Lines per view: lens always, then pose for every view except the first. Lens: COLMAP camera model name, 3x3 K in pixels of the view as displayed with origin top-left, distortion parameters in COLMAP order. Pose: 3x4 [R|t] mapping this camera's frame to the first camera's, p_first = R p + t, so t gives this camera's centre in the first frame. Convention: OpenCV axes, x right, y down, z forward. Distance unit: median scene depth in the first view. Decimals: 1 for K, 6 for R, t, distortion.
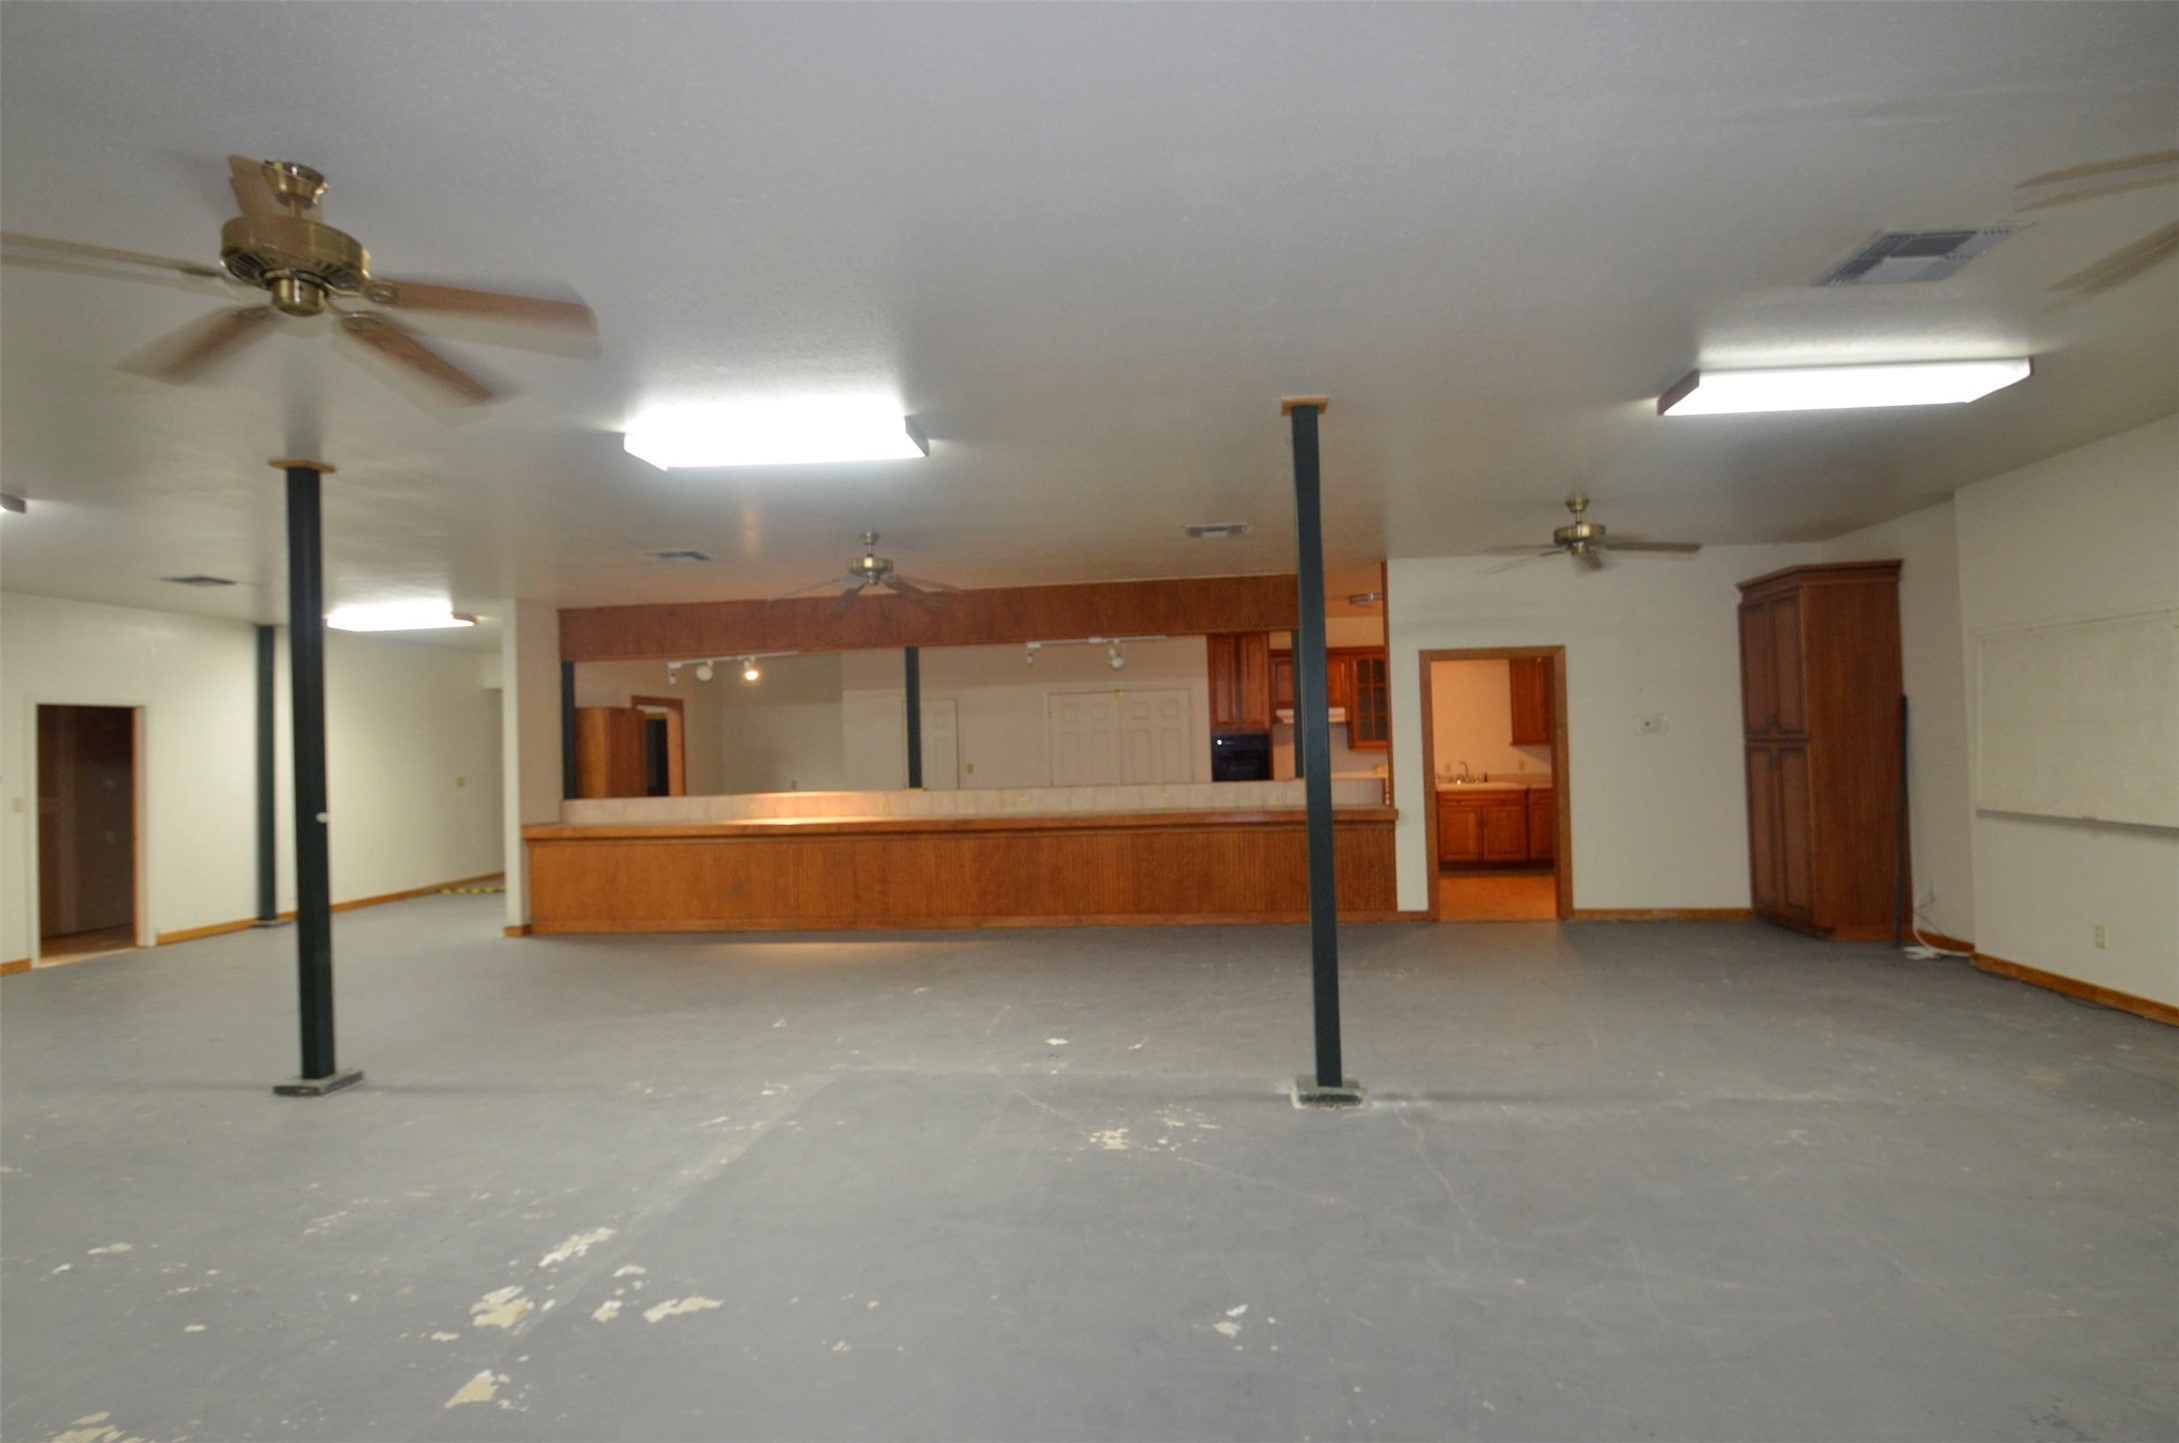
lens RADIAL K [[1127.4, 0, 1056.5], [0, 1127.4, 726.8], [0, 0, 1]] dist [-0.002206, -0.017479]
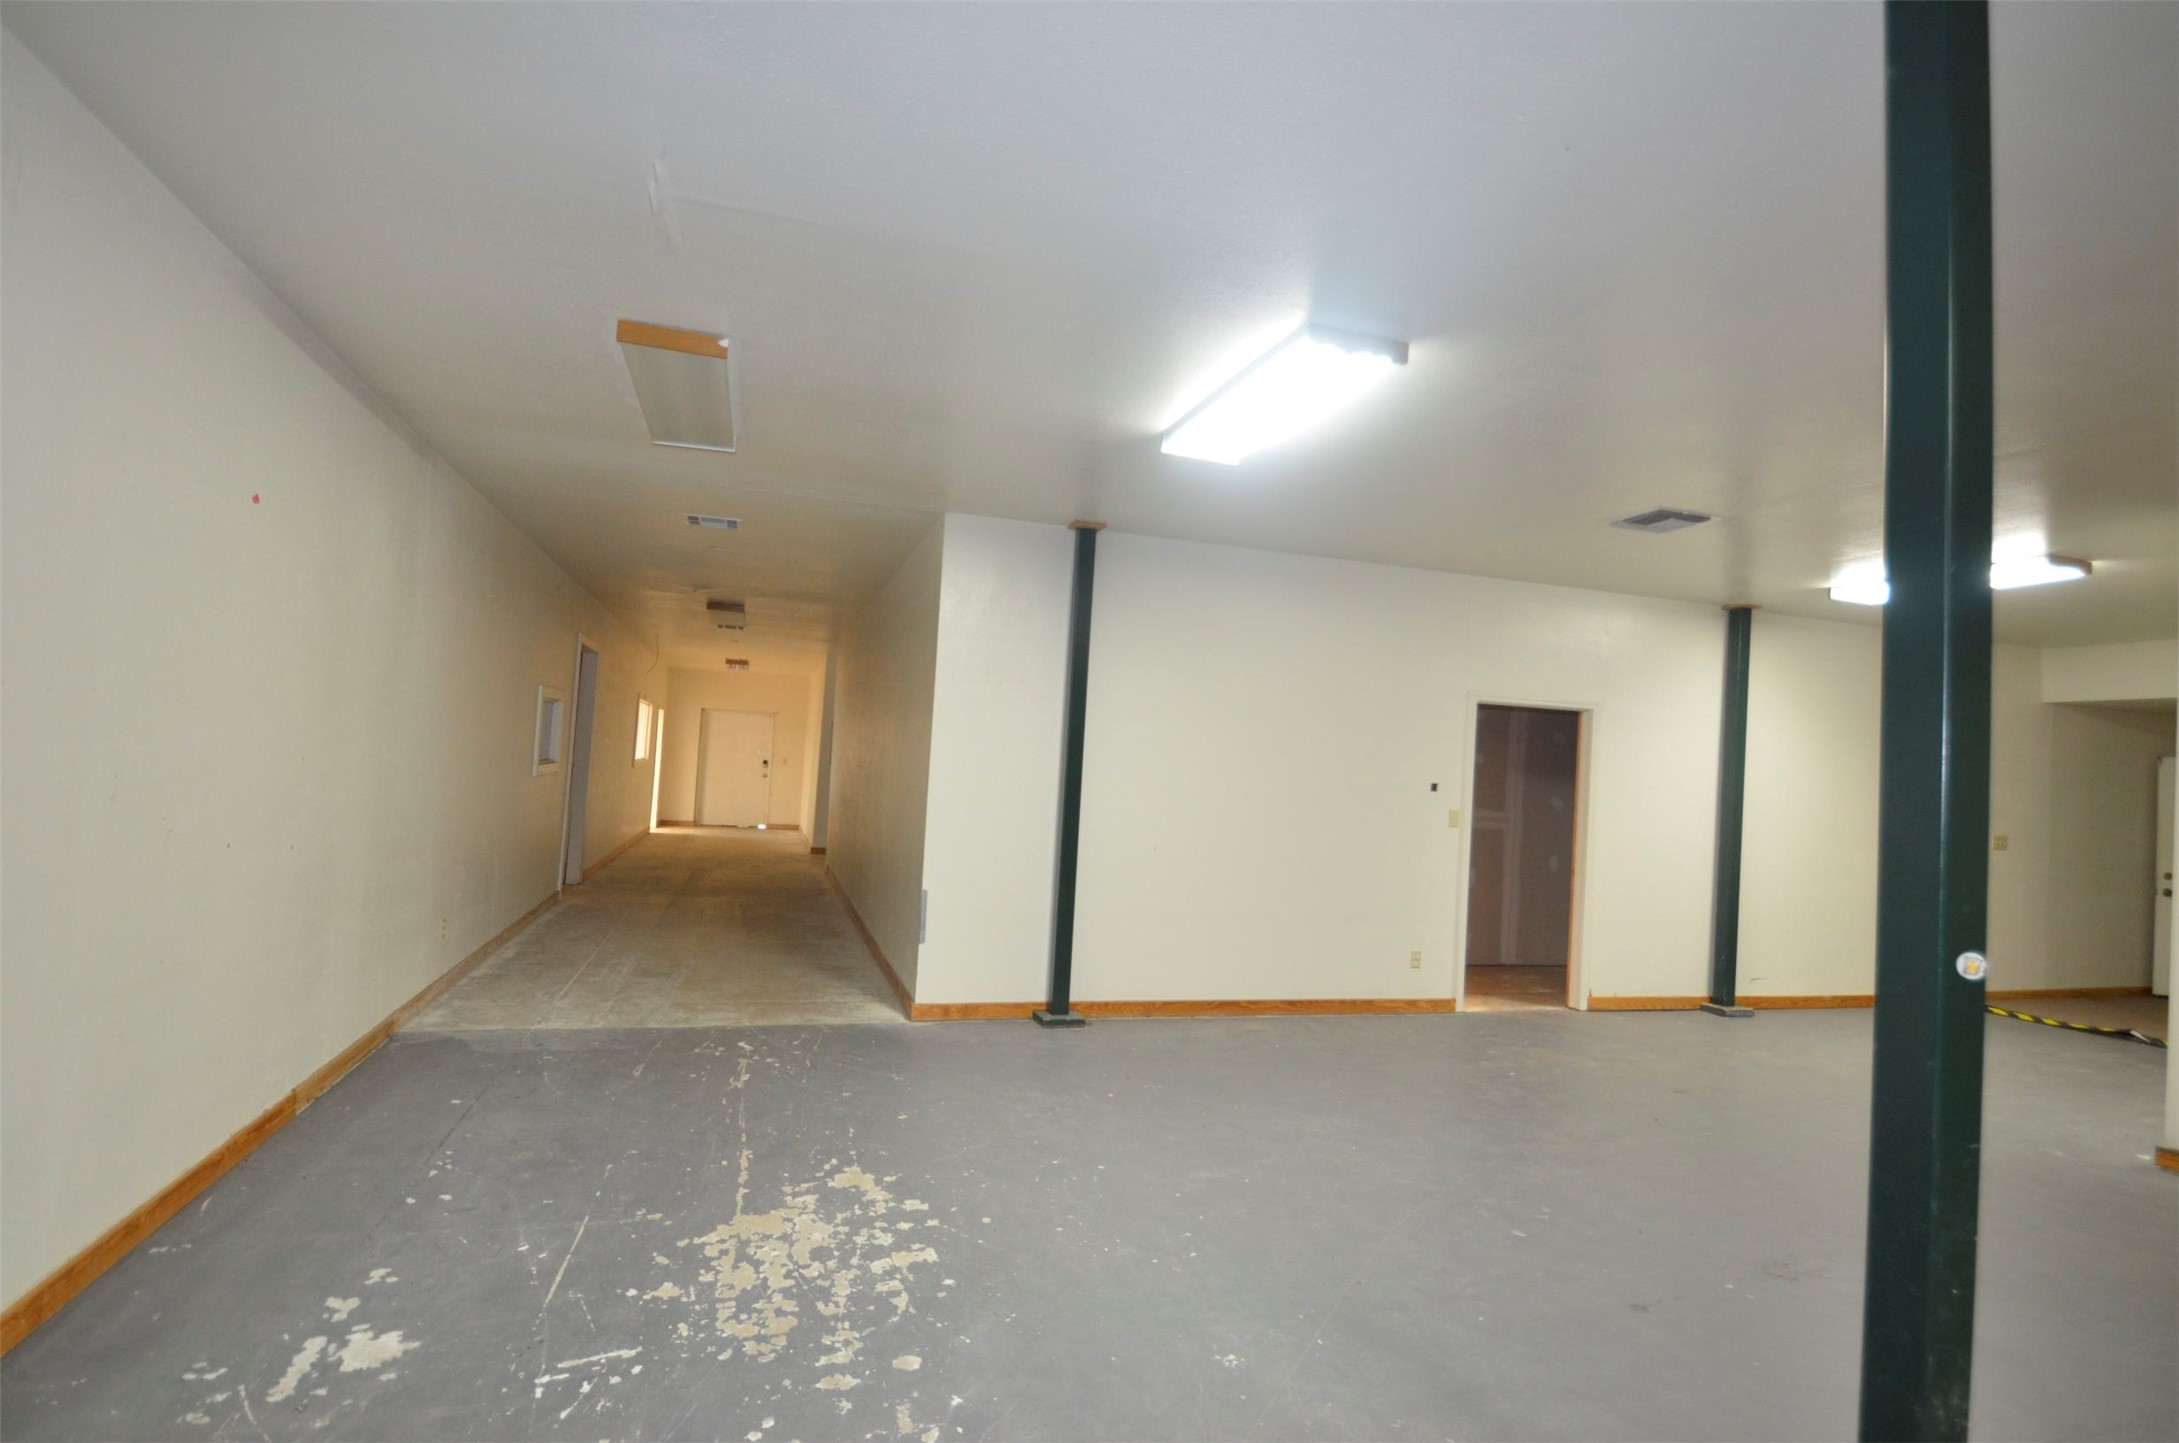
lens RADIAL K [[1067.1, 0, 1089.5], [0, 1067.1, 721.5], [0, 0, 1]] dist [-0.001278, -0.033404]
pose [[0.413723, 0.014766, -0.910283, -0.269676], [-0.052655, 0.998583, -0.007733, 0.014980], [0.908879, 0.051130, 0.413914, 0.357080]]
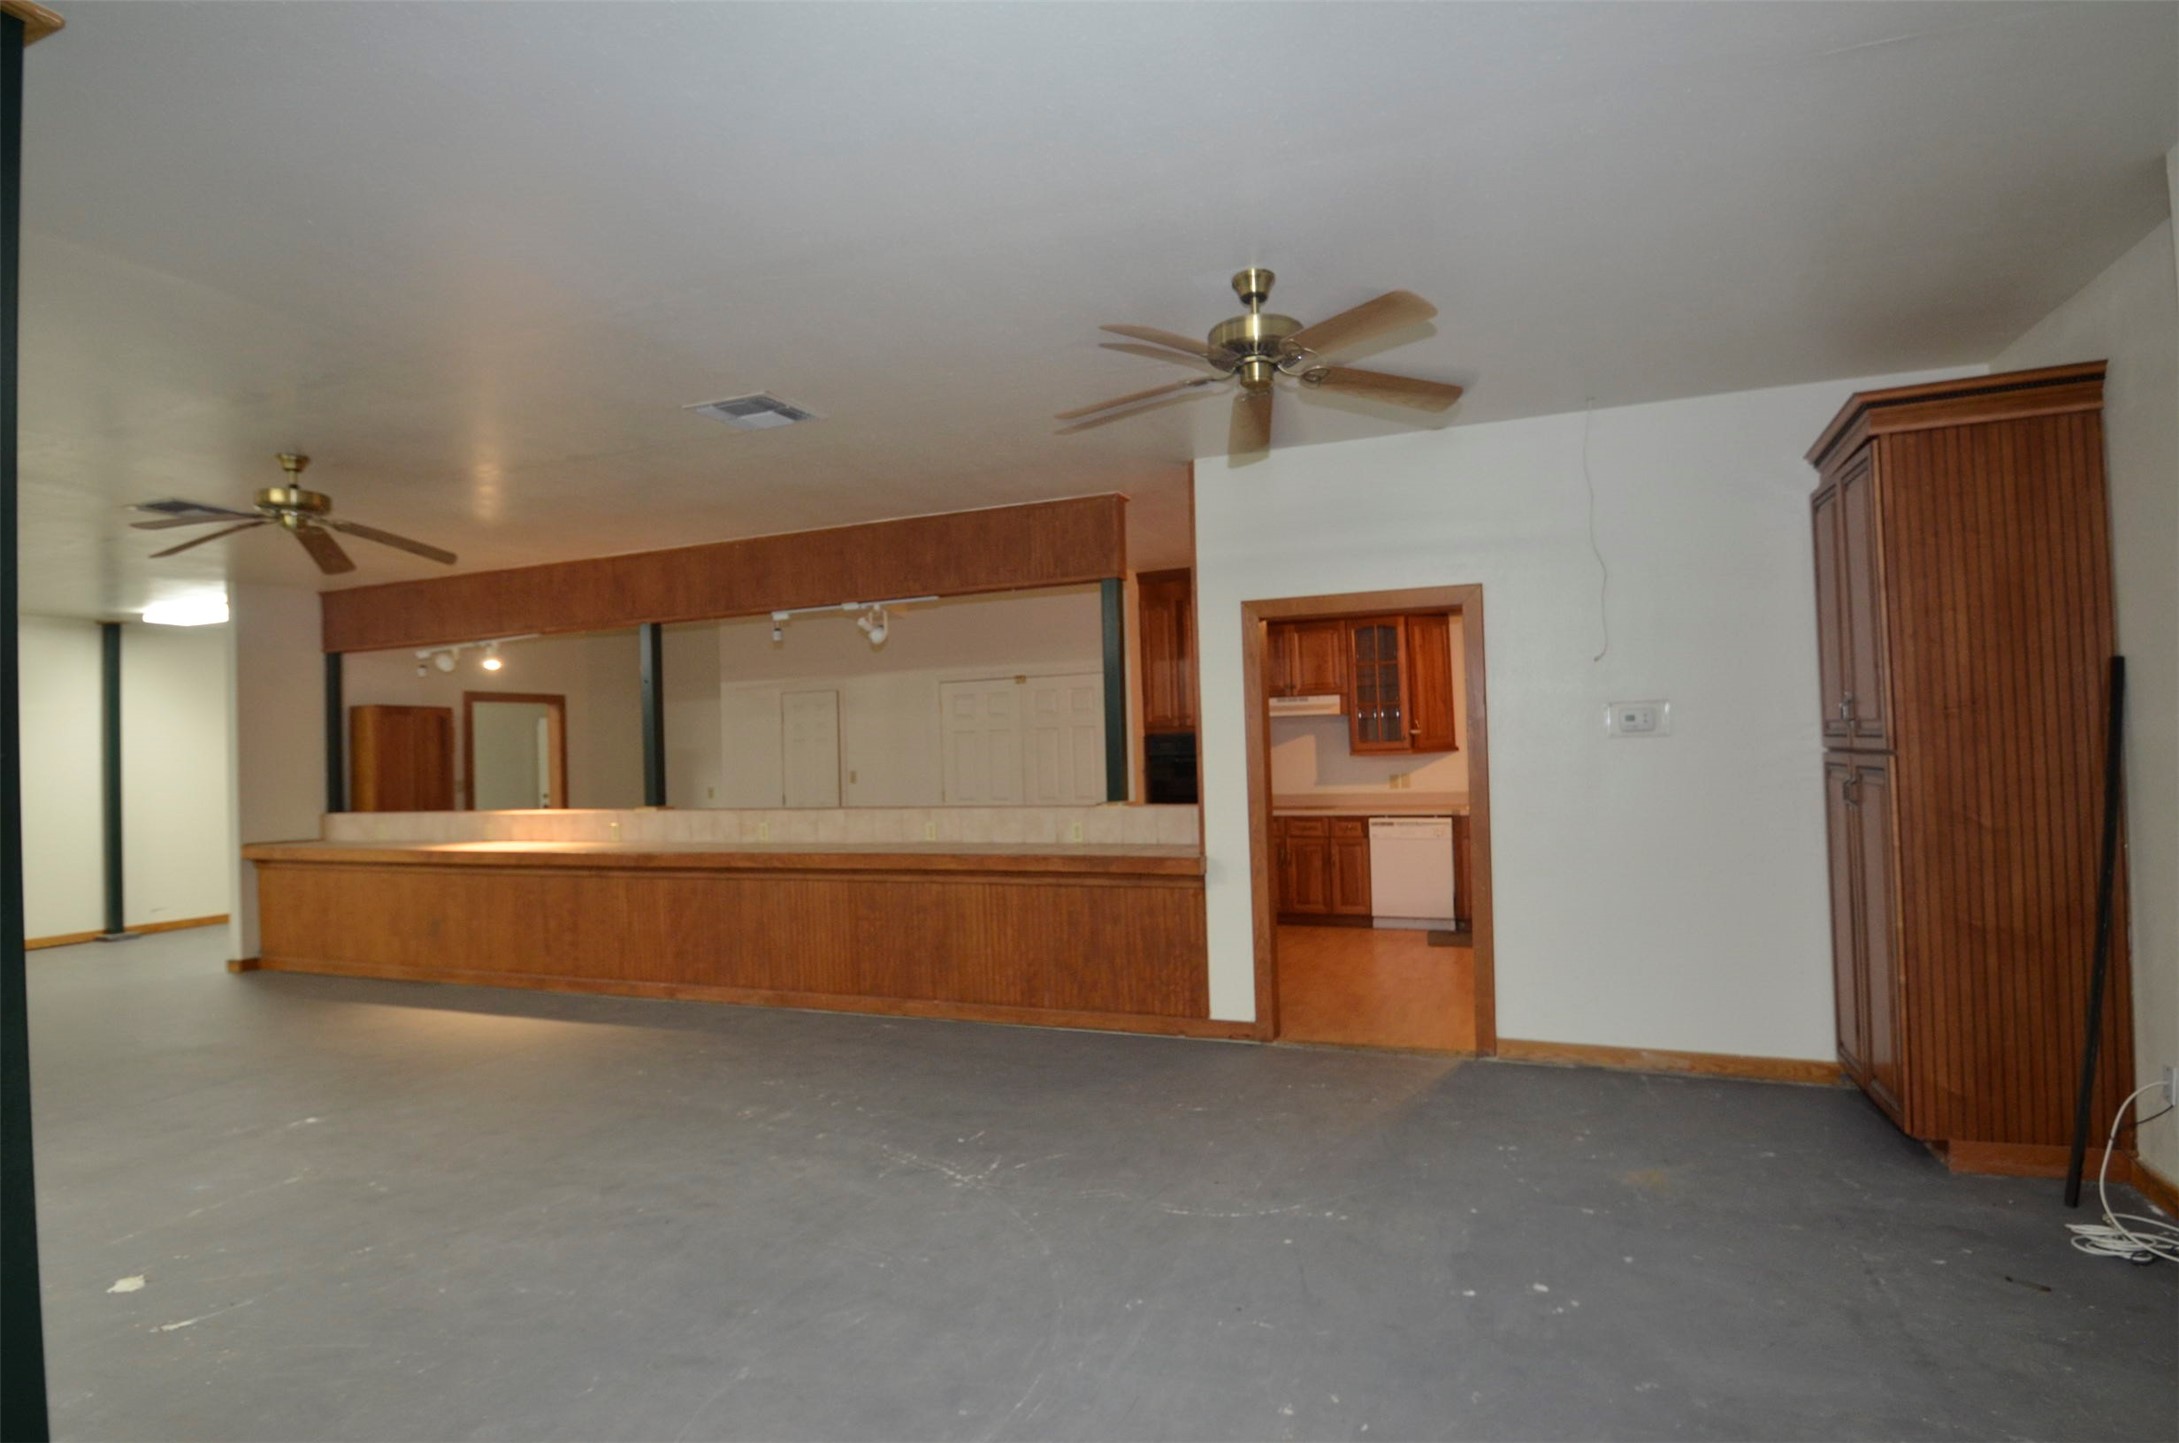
lens RADIAL K [[1122.4, 0, 1065.0], [0, 1122.4, 730.7], [0, 0, 1]] dist [-0.000126, -0.018480]
pose [[0.961970, -0.003772, -0.273130, 0.368261], [0.006717, 0.999929, 0.009849, -0.003542], [0.273073, -0.011309, 0.961927, 0.352084]]
